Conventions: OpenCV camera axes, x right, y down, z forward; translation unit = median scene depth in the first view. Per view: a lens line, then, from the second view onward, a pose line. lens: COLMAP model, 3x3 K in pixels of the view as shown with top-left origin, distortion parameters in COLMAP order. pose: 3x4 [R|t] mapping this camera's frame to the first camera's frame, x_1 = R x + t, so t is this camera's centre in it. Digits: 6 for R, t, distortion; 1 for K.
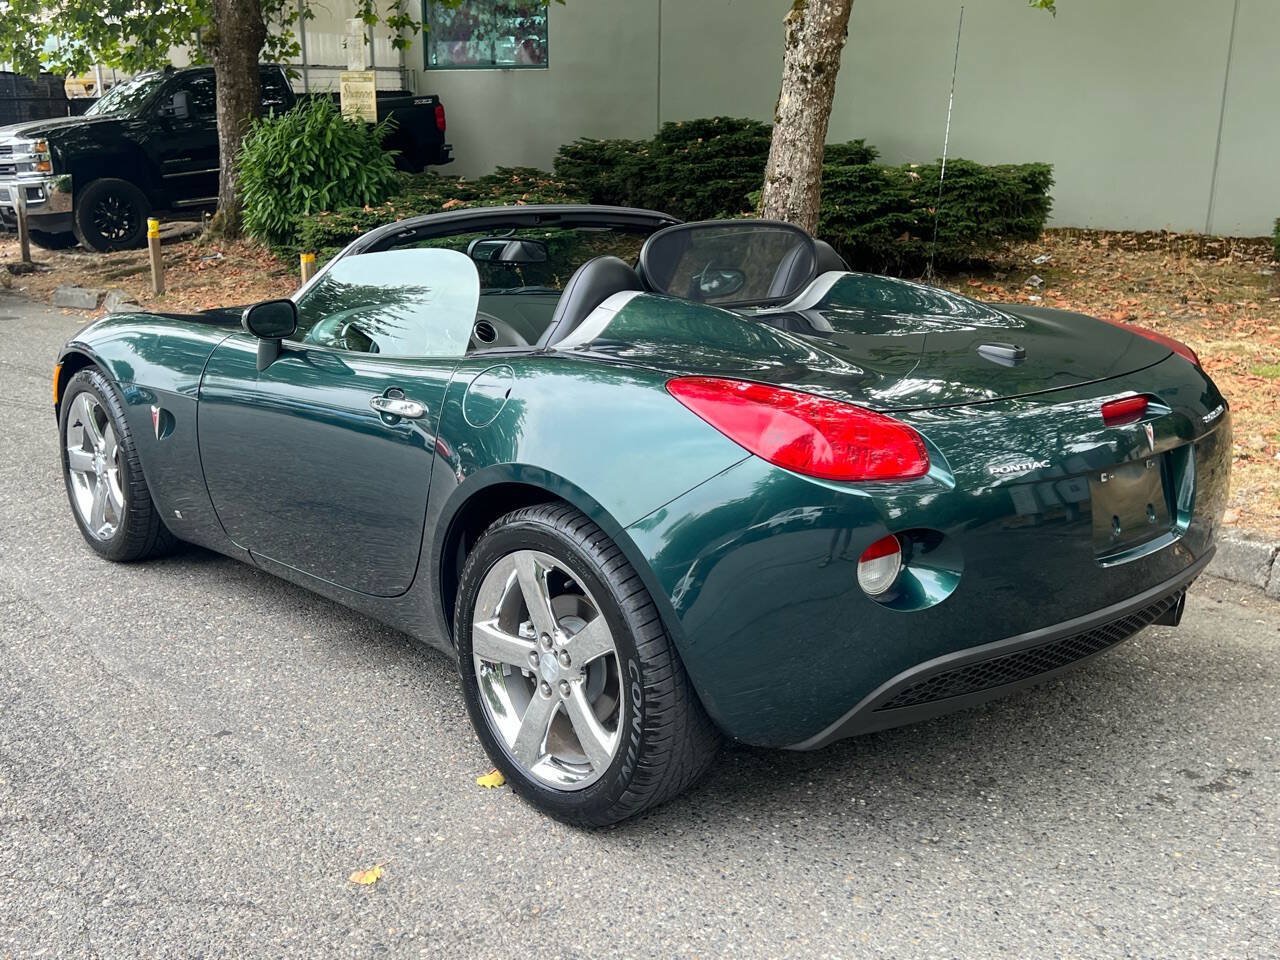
lens RADIAL K [[1318.3, 0, 636.4], [0, 1318.3, 484.9], [0, 0, 1]] dist [0.086041, -0.147485]
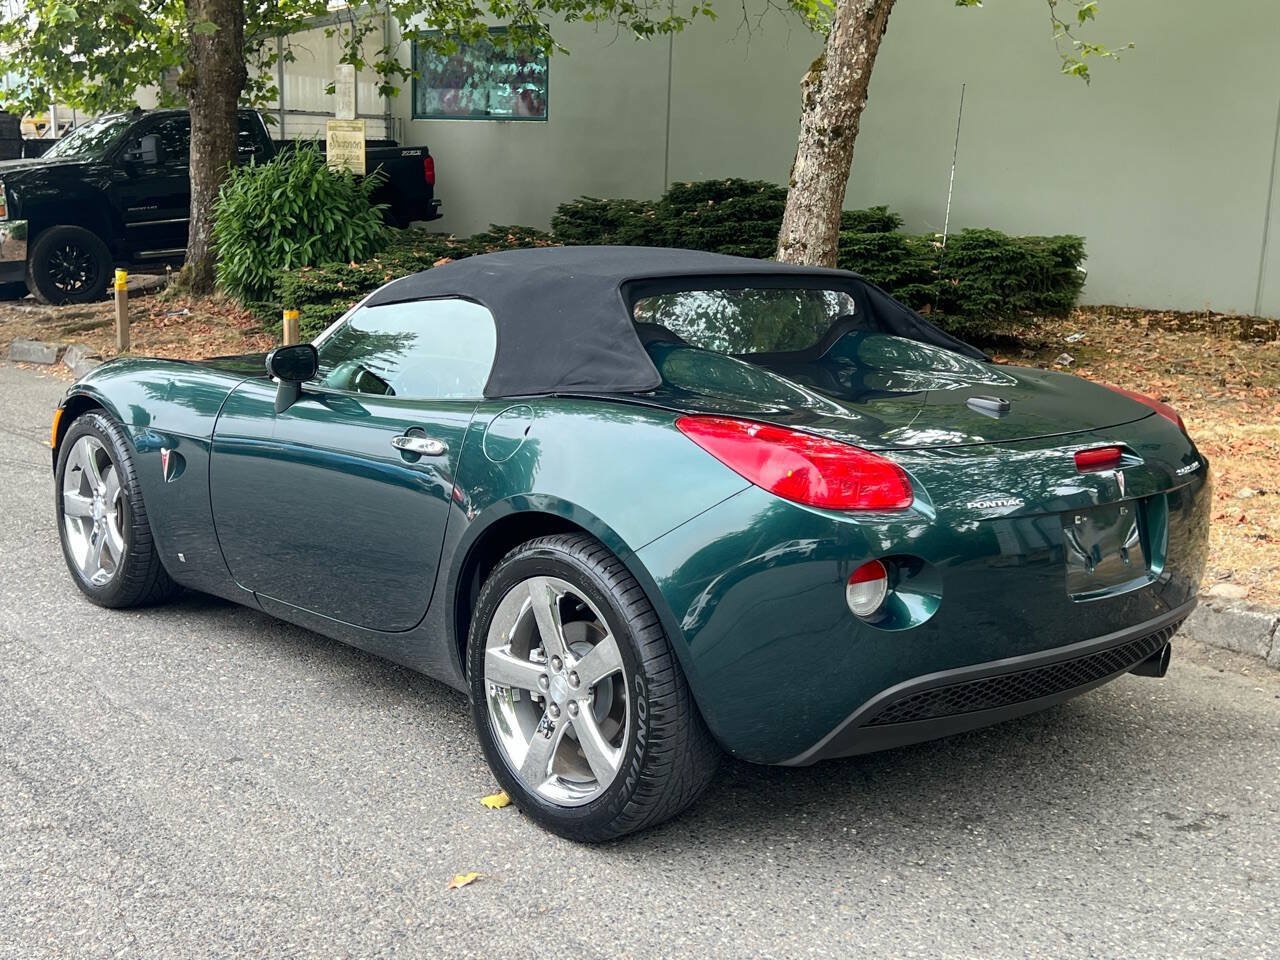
lens RADIAL K [[1506.8, 0, 637.8], [0, 1506.8, 479.0], [0, 0, 1]] dist [0.131949, -0.292644]
pose [[0.999665, 0.025554, 0.004027, -0.007342], [-0.025197, 0.997079, -0.072100, 0.034755], [-0.005857, 0.071975, 0.997389, -0.137467]]
